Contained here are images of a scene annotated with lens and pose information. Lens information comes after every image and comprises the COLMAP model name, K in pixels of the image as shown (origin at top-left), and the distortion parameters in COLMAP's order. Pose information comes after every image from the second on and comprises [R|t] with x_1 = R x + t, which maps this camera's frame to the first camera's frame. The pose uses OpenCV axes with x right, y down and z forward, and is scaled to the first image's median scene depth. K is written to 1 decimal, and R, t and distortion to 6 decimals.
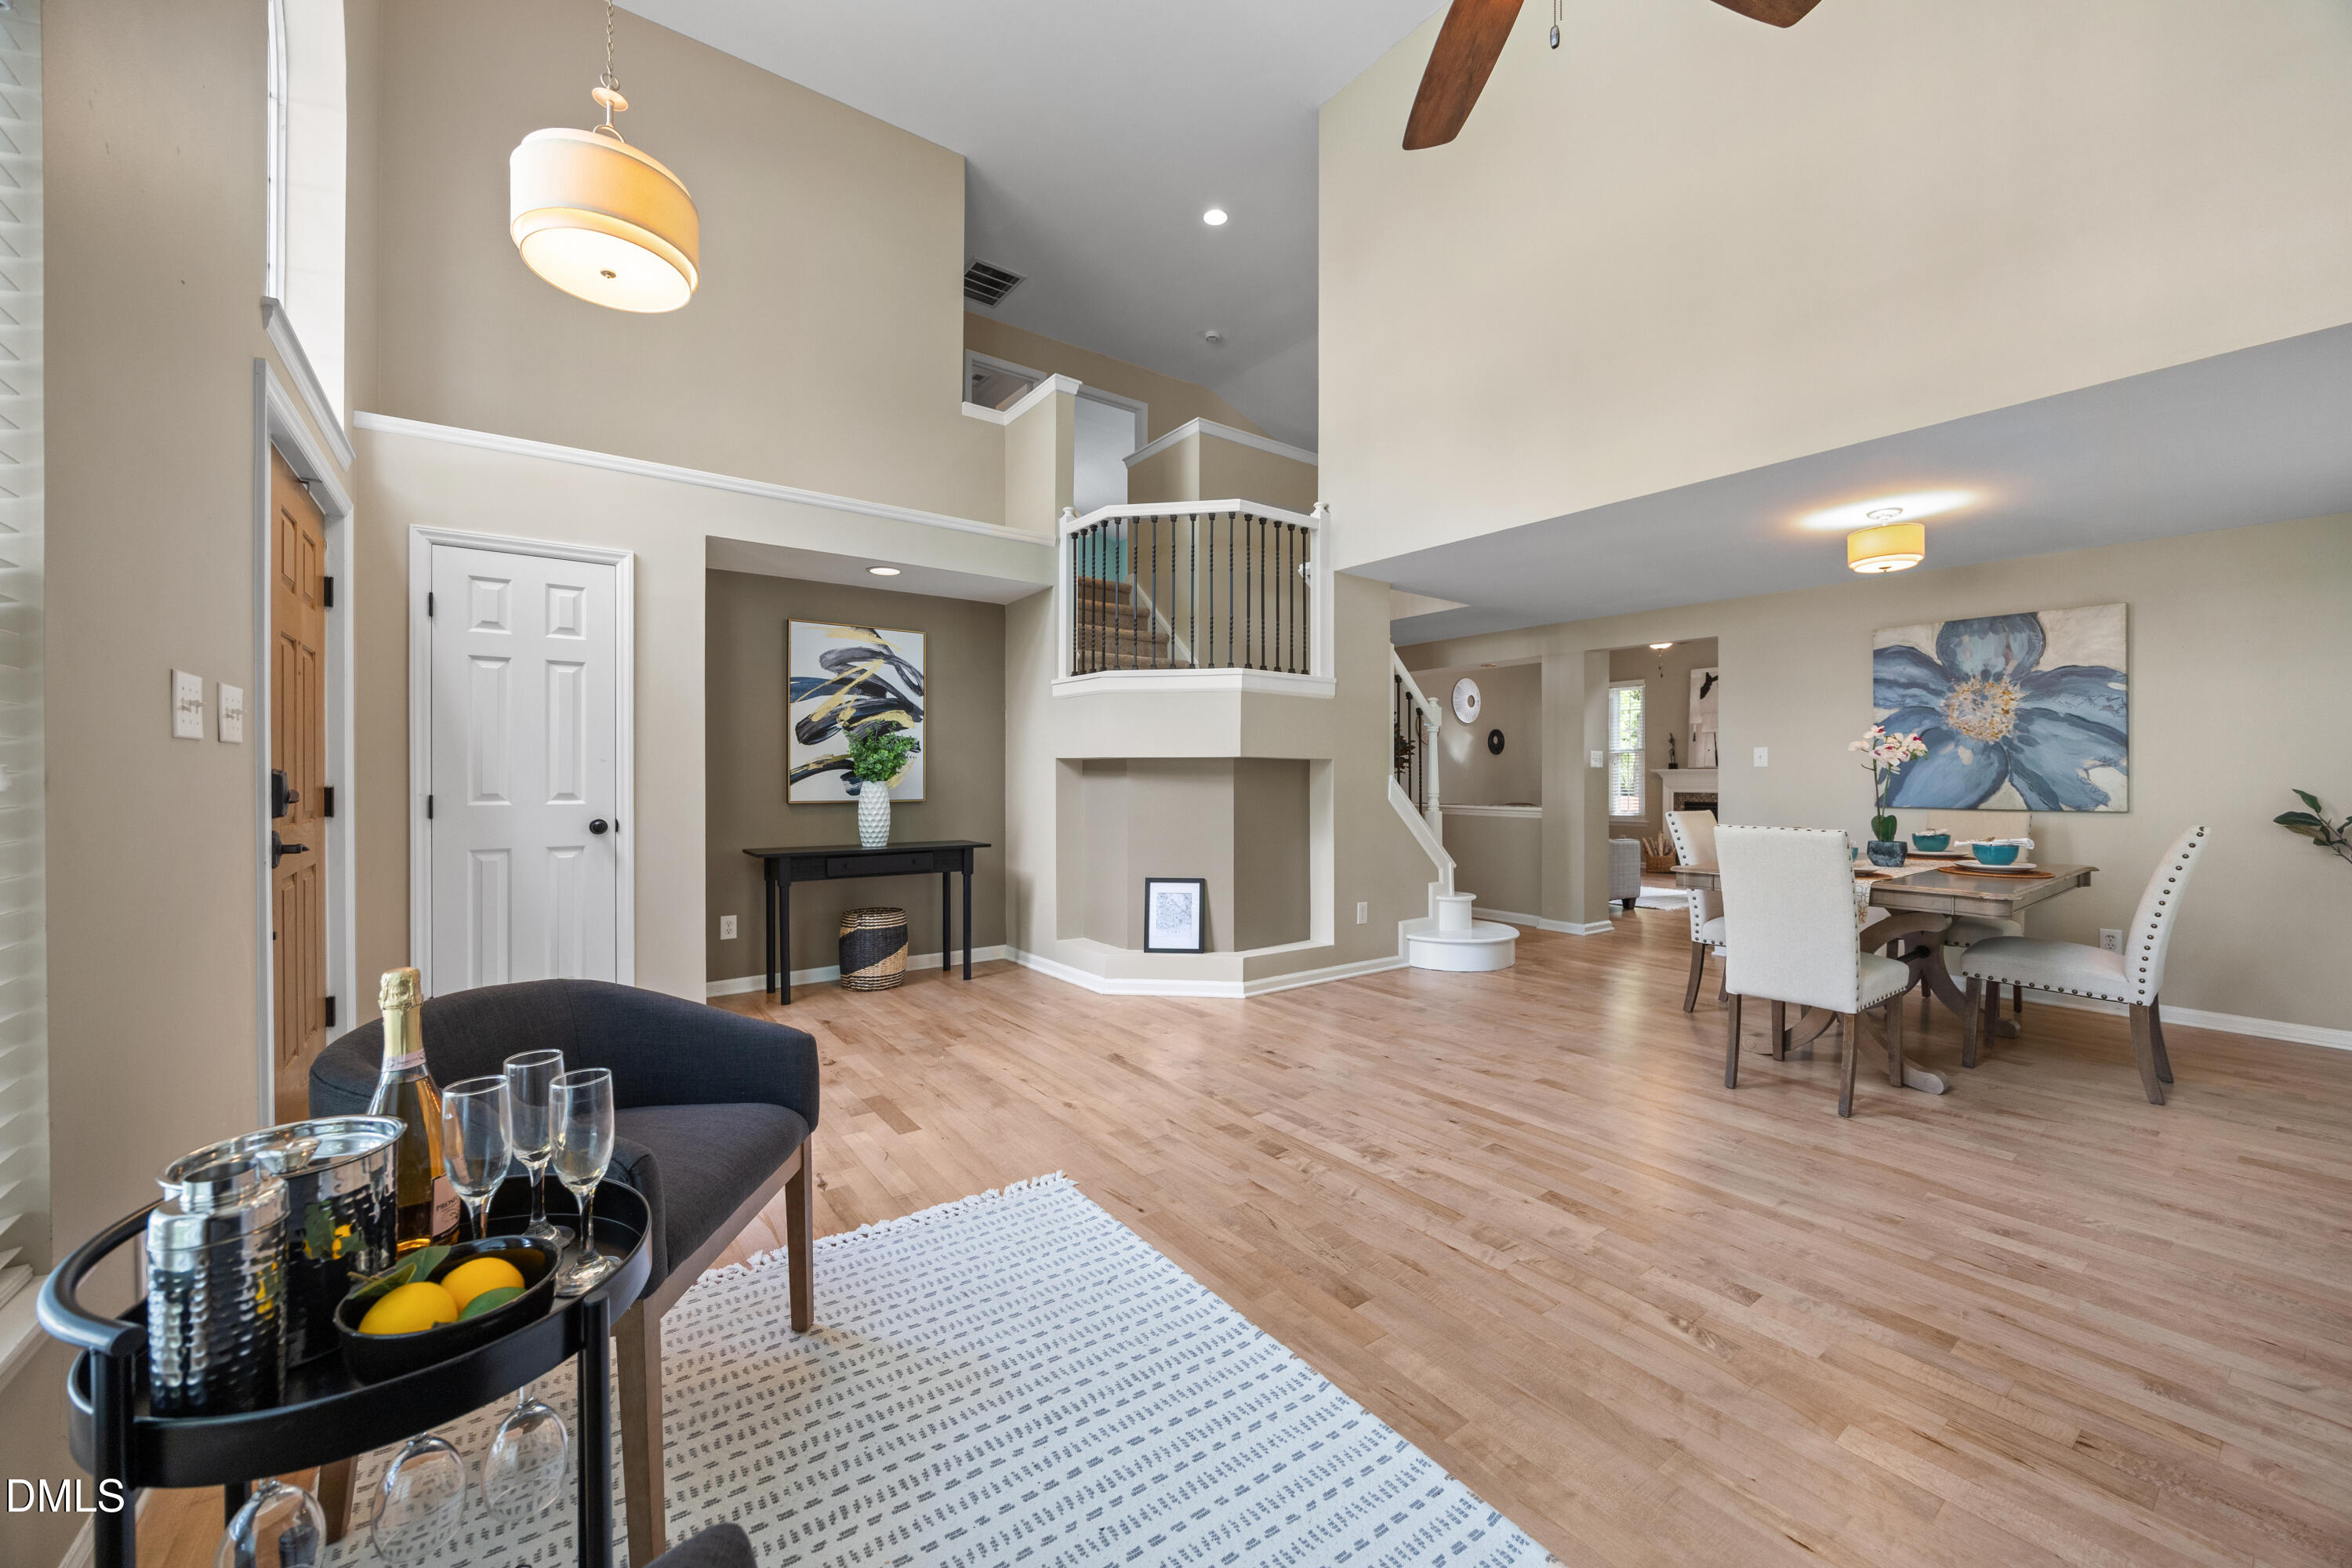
lens RADIAL K [[900.8, 0, 1169.6], [0, 900.8, 779.5], [0, 0, 1]] dist [-0.008896, 0.001147]
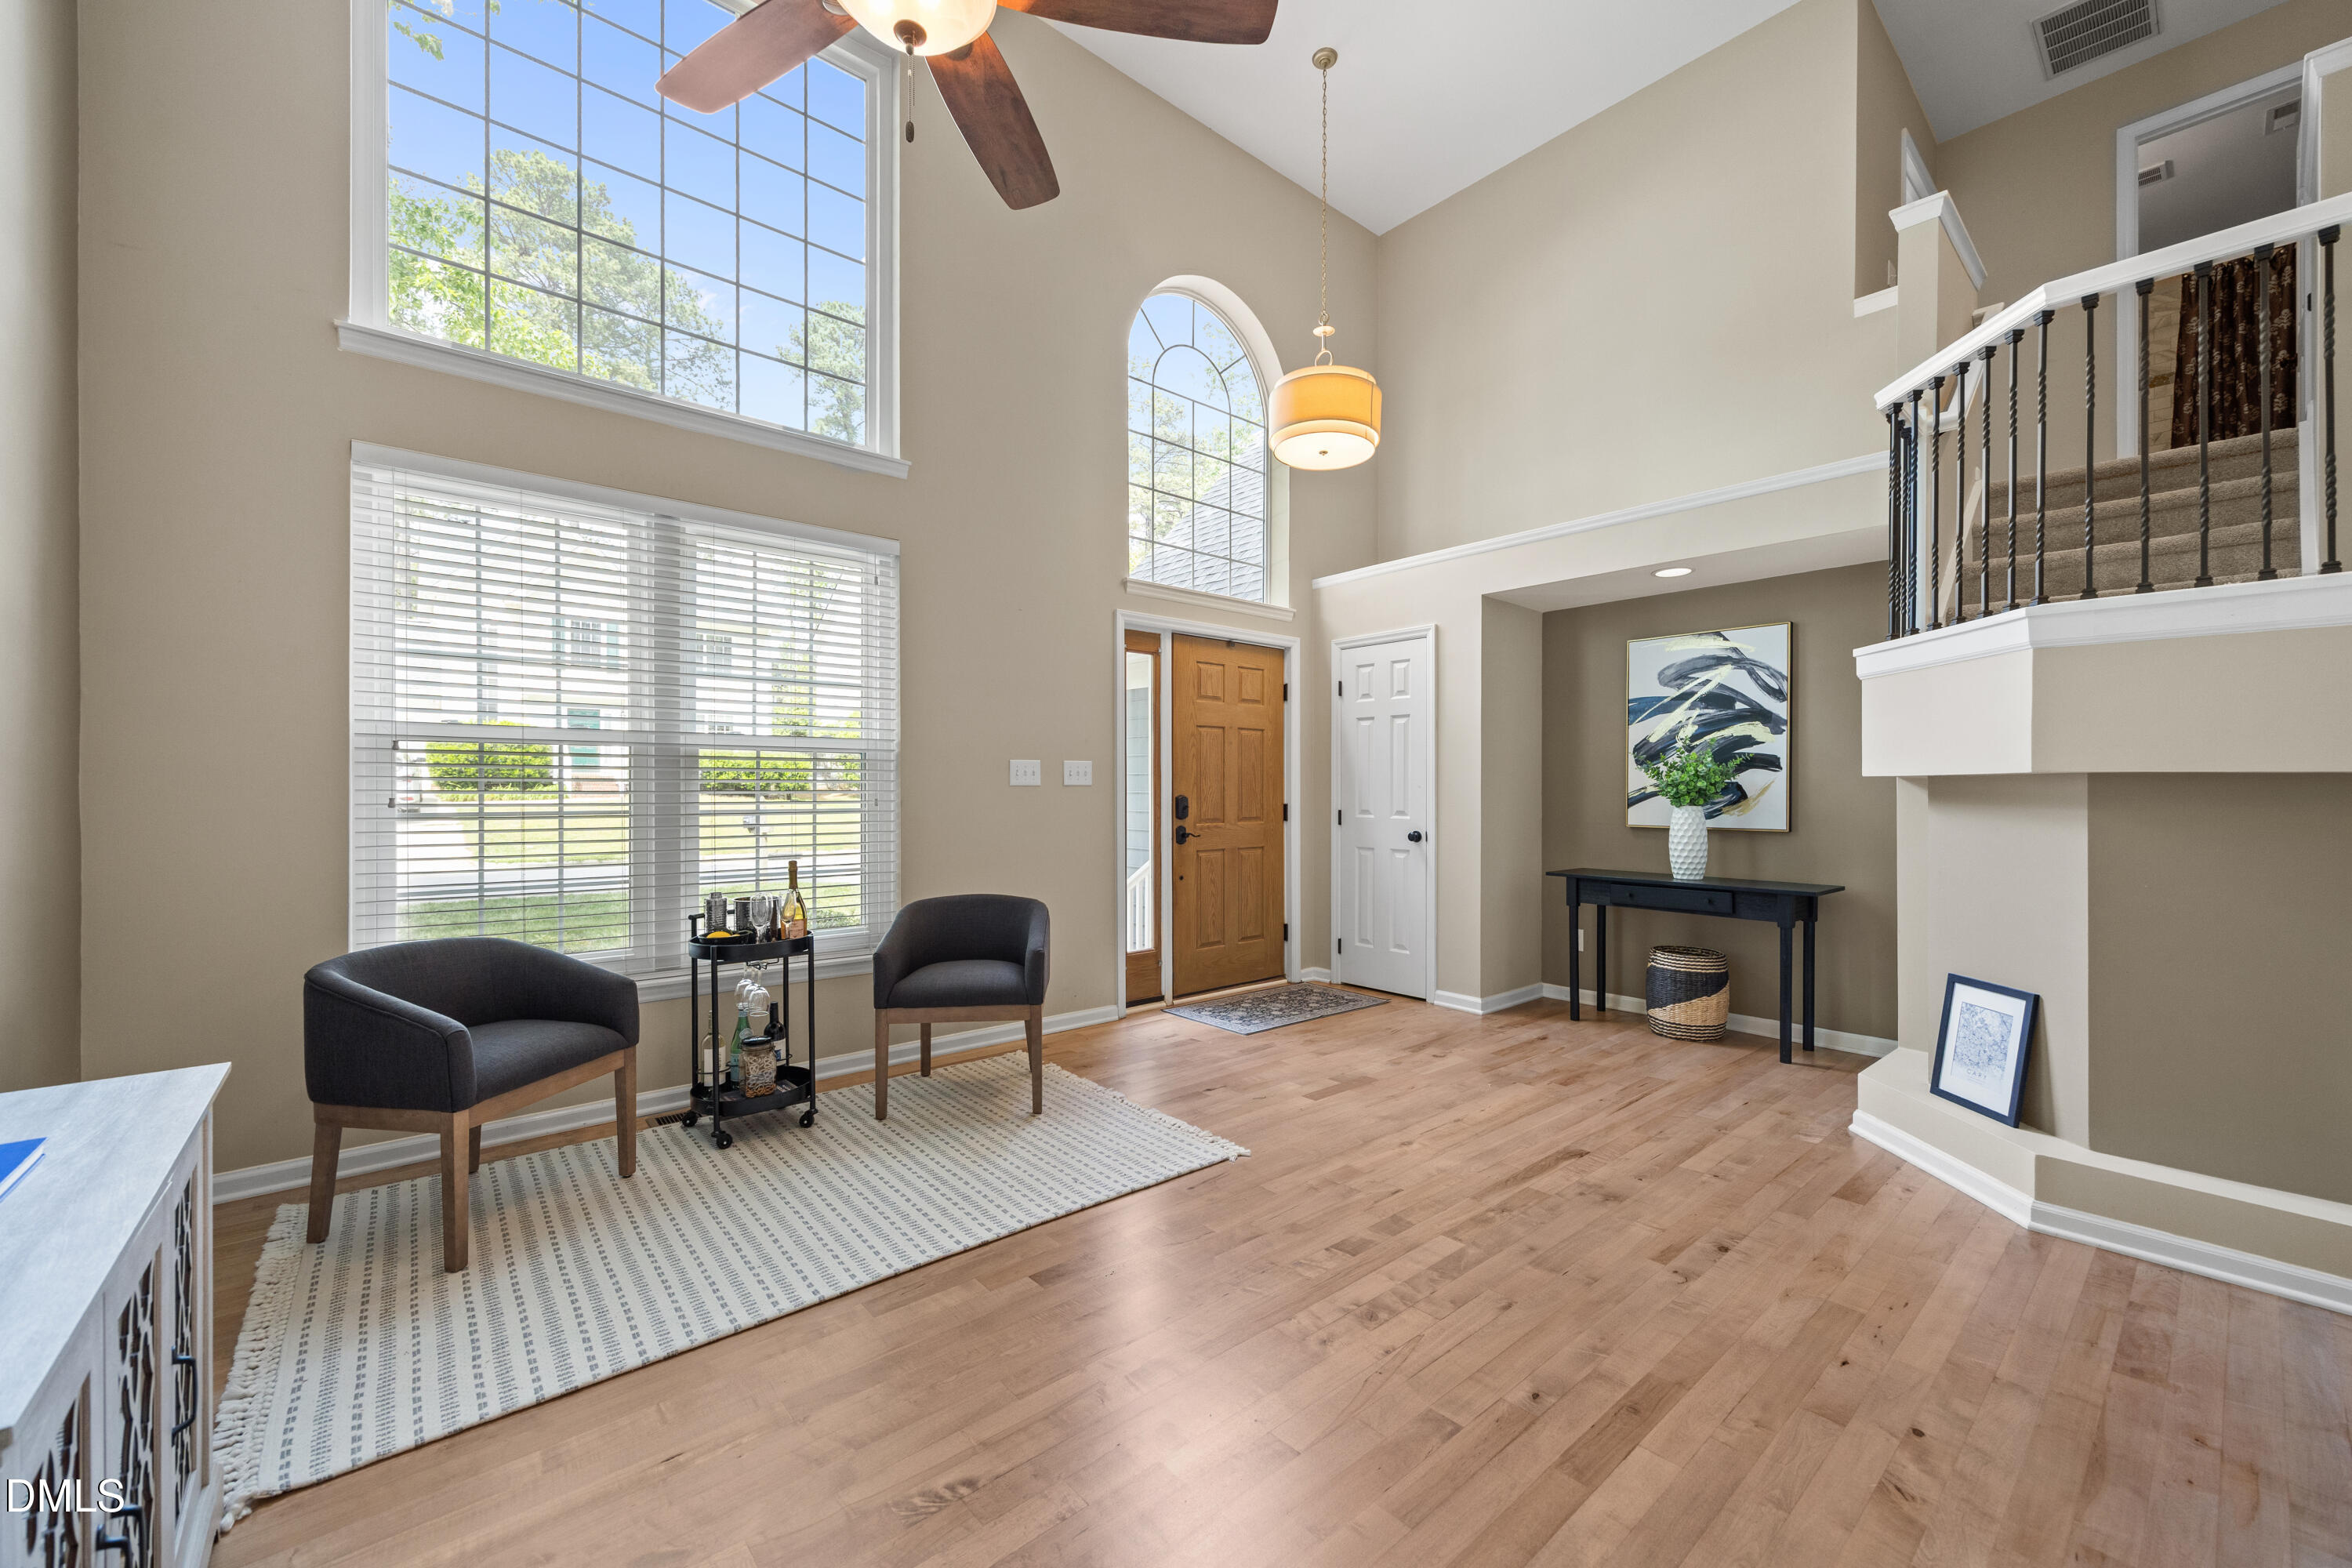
lens RADIAL K [[900.8, 0, 1170.9], [0, 900.8, 789.6], [0, 0, 1]] dist [-0.008896, 0.001147]
pose [[0.077893, -0.000360, -0.996962, 0.546015], [-0.005001, 0.999987, -0.000752, -0.011771], [0.996949, 0.005044, 0.077890, 0.437402]]
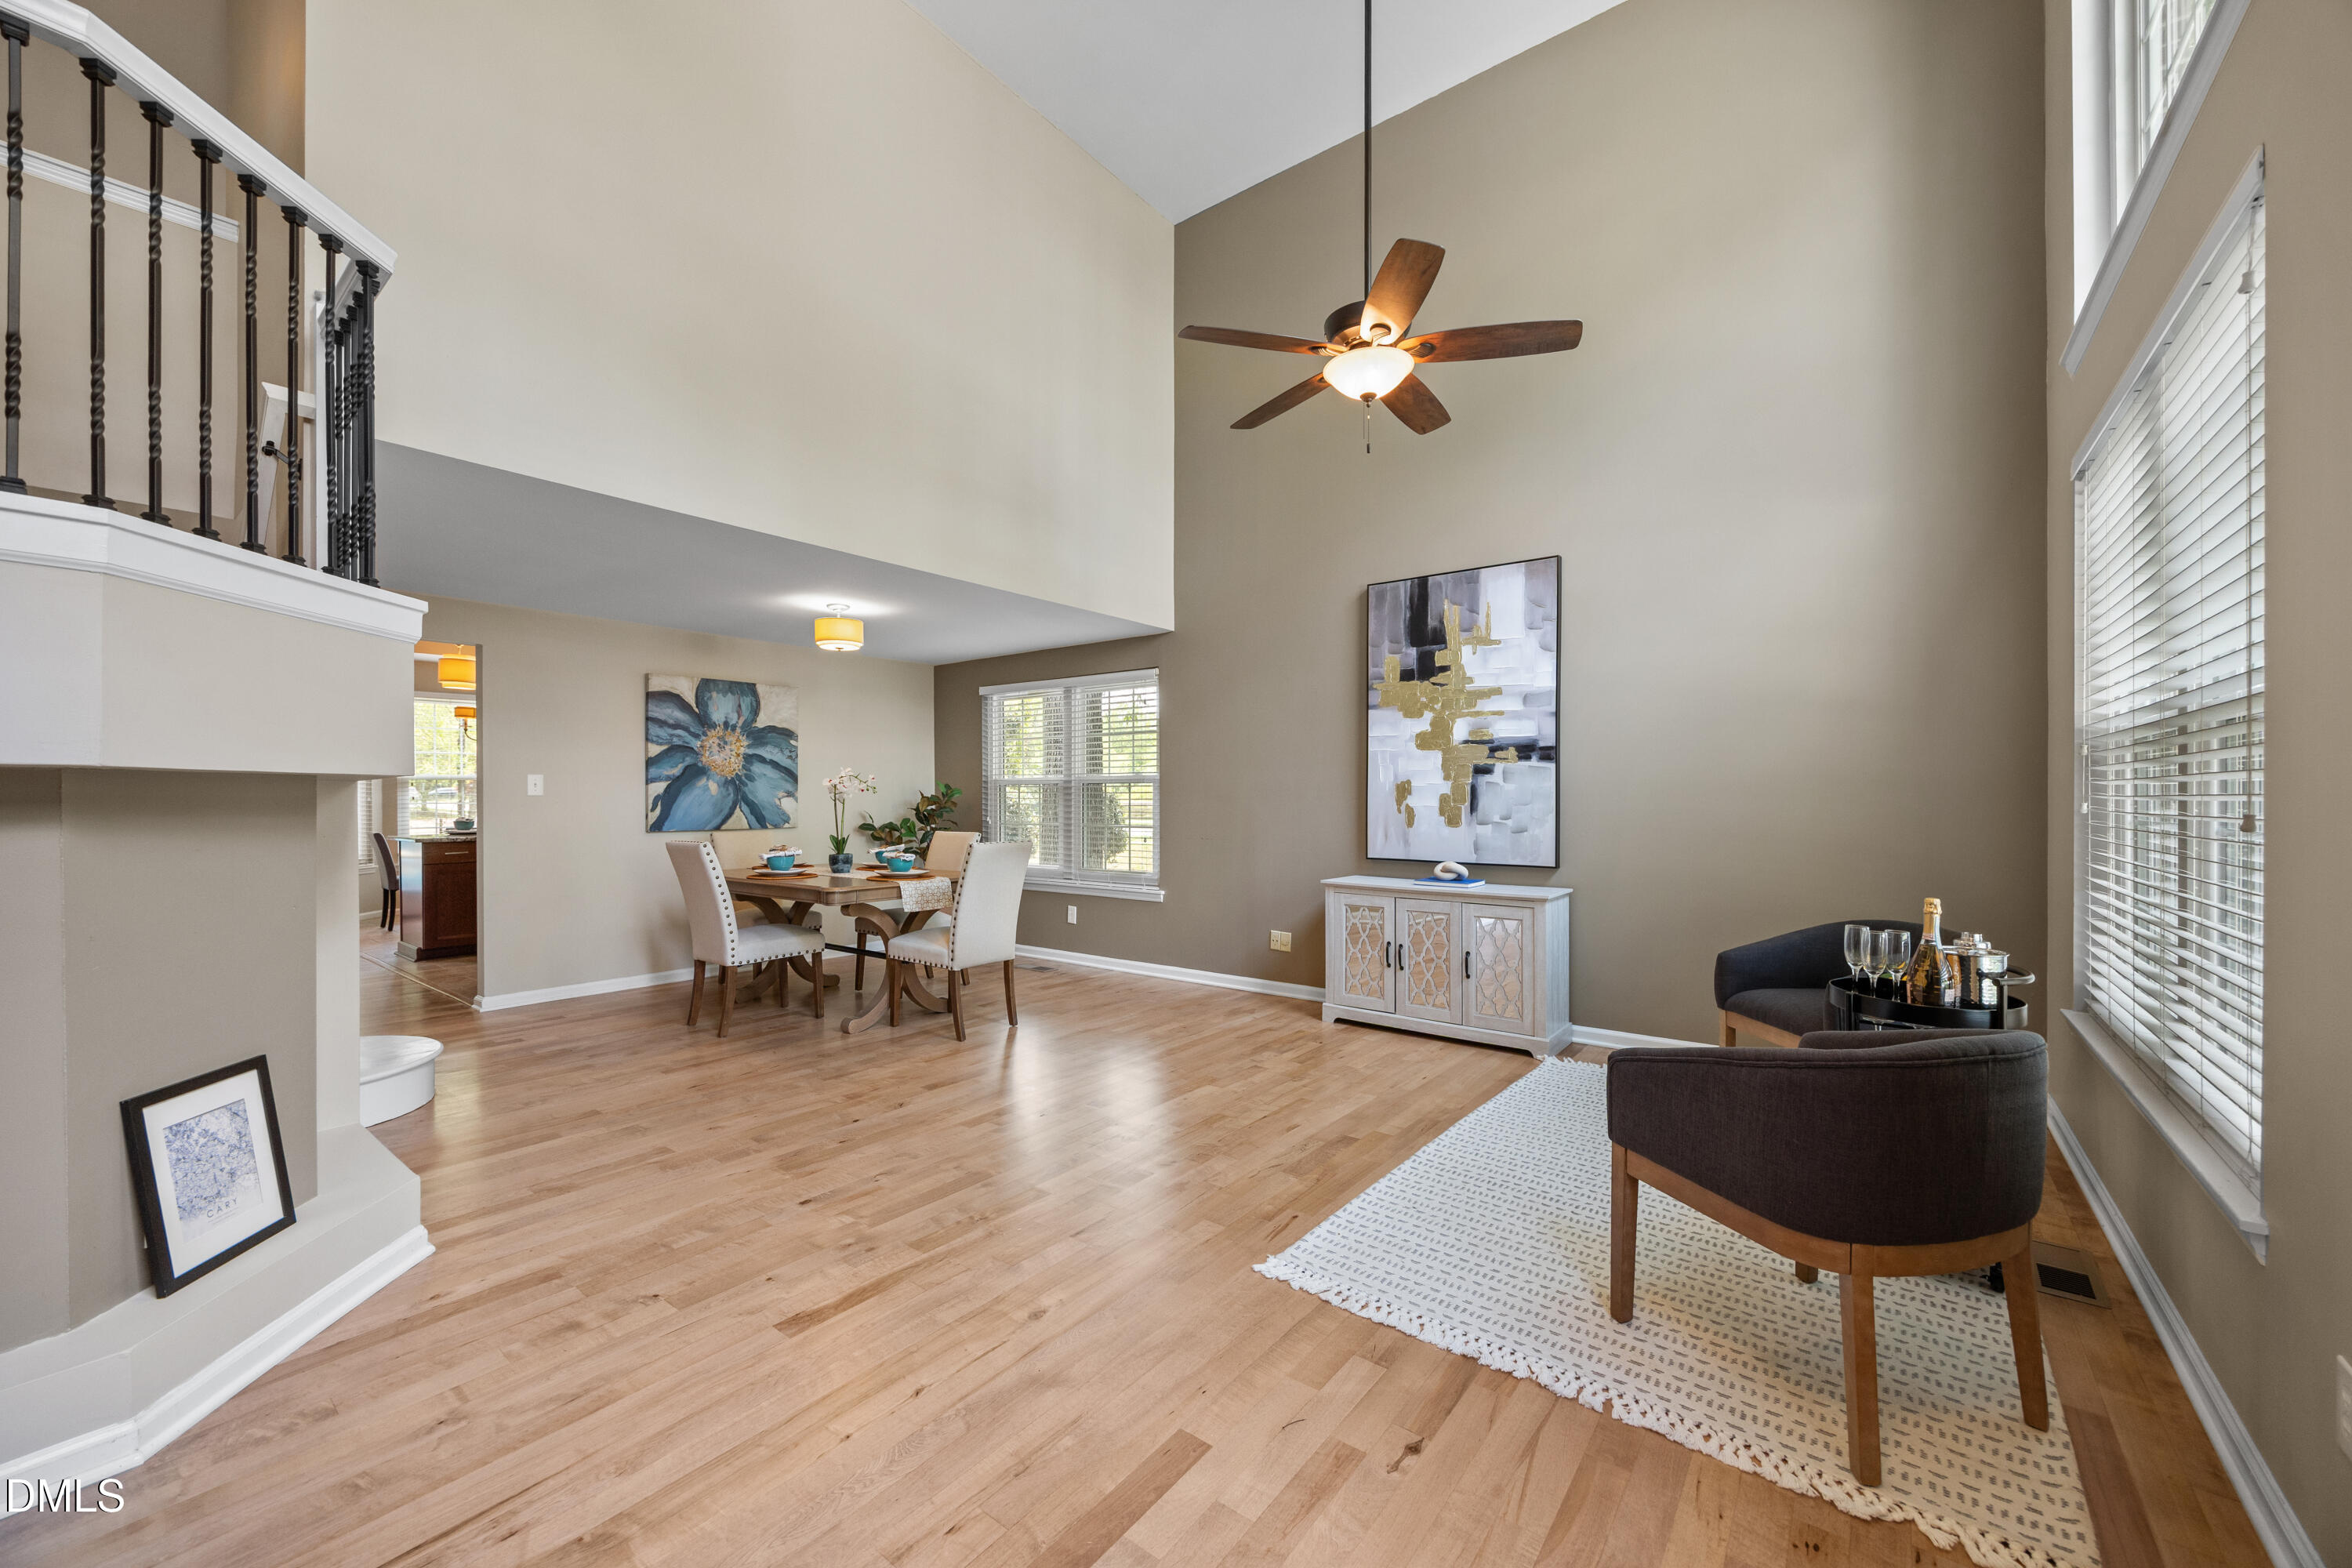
lens RADIAL K [[900.8, 0, 1197.2], [0, 900.8, 789.8], [0, 0, 1]] dist [-0.008896, 0.001147]
pose [[-0.294076, 0.007059, 0.955756, -0.510434], [0.004164, 0.999973, -0.006104, -0.012660], [-0.955773, 0.002184, -0.294098, 0.708196]]
